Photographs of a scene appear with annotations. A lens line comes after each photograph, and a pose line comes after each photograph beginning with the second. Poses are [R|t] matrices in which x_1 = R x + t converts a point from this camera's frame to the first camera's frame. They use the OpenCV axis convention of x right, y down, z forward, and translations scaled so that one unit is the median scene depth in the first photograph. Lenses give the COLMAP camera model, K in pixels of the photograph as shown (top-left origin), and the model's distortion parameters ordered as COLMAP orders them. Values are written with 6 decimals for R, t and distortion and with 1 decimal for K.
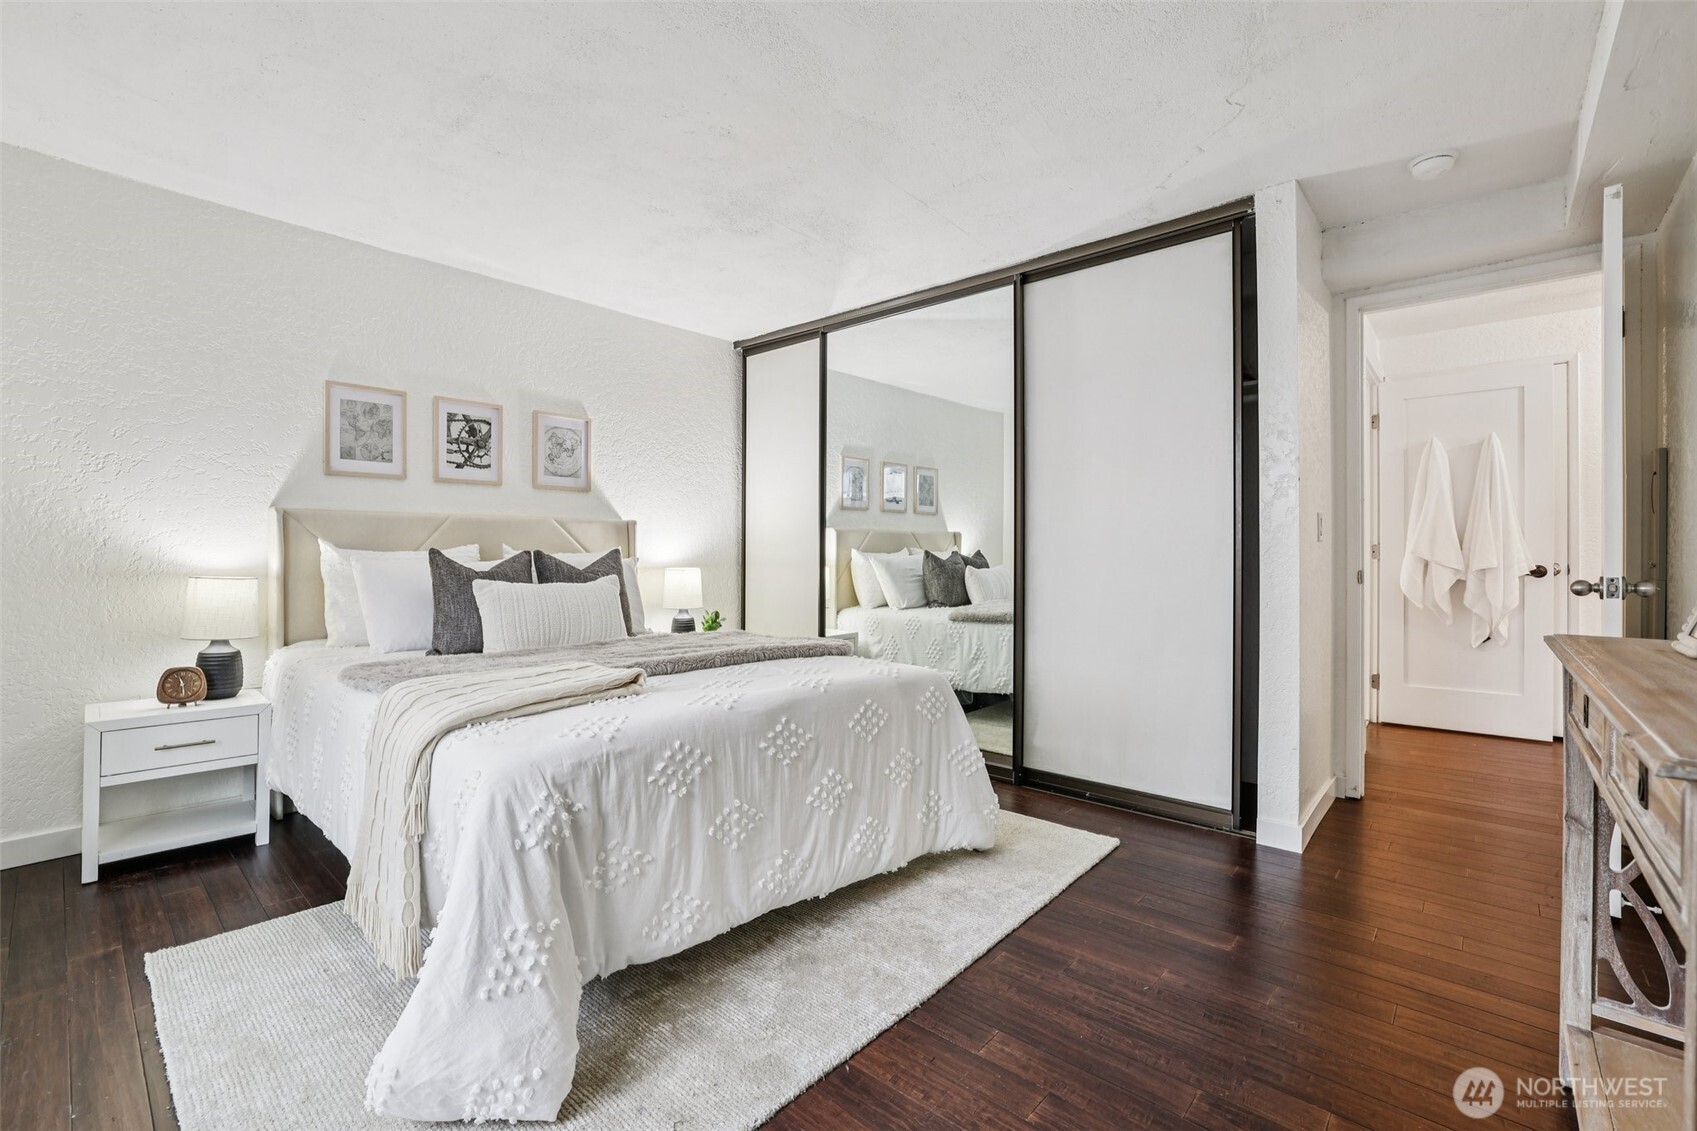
lens RADIAL K [[769.1, 0, 829.2], [0, 769.1, 528.4], [0, 0, 1]] dist [0.000152, 0.000388]
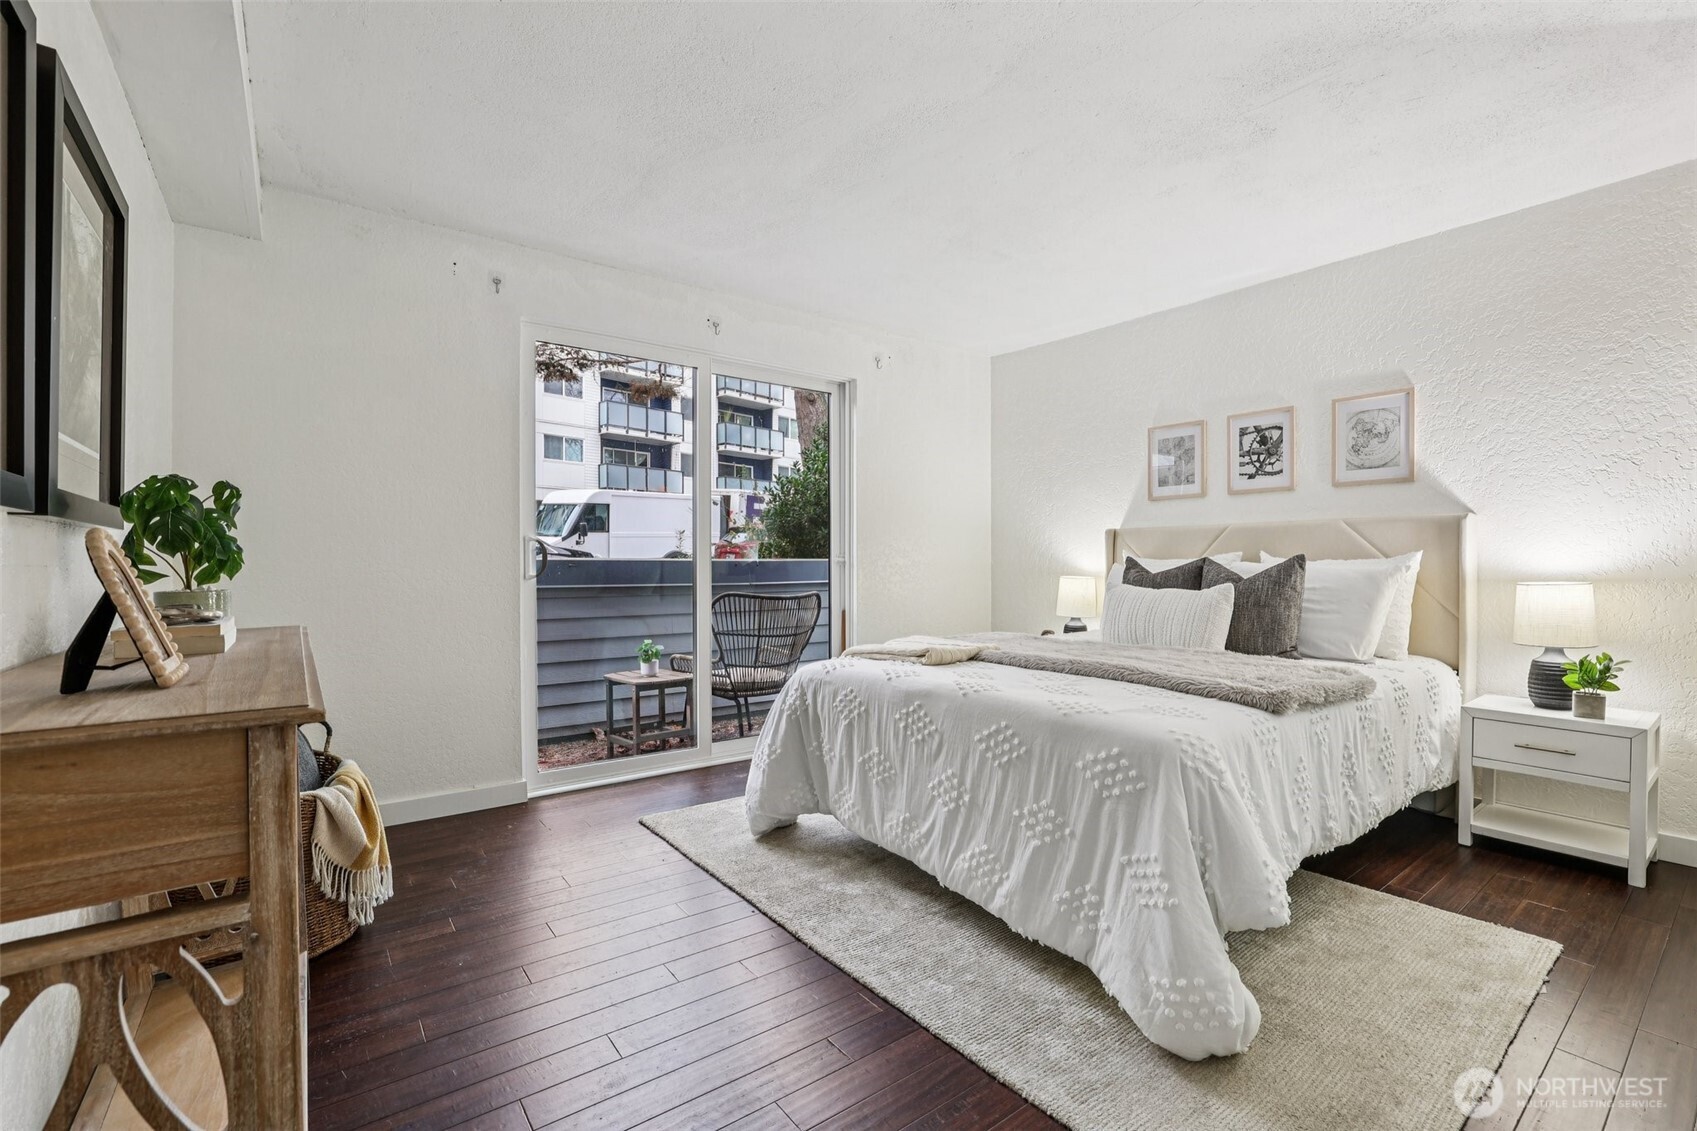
lens RADIAL K [[731.0, 0, 842.4], [0, 731.0, 557.0], [0, 0, 1]] dist [-0.002053, -0.015851]
pose [[-0.185840, -0.007179, -0.982554, 0.591426], [0.032798, 0.999371, -0.013505, 0.023287], [0.982033, -0.034736, -0.185487, 0.629152]]
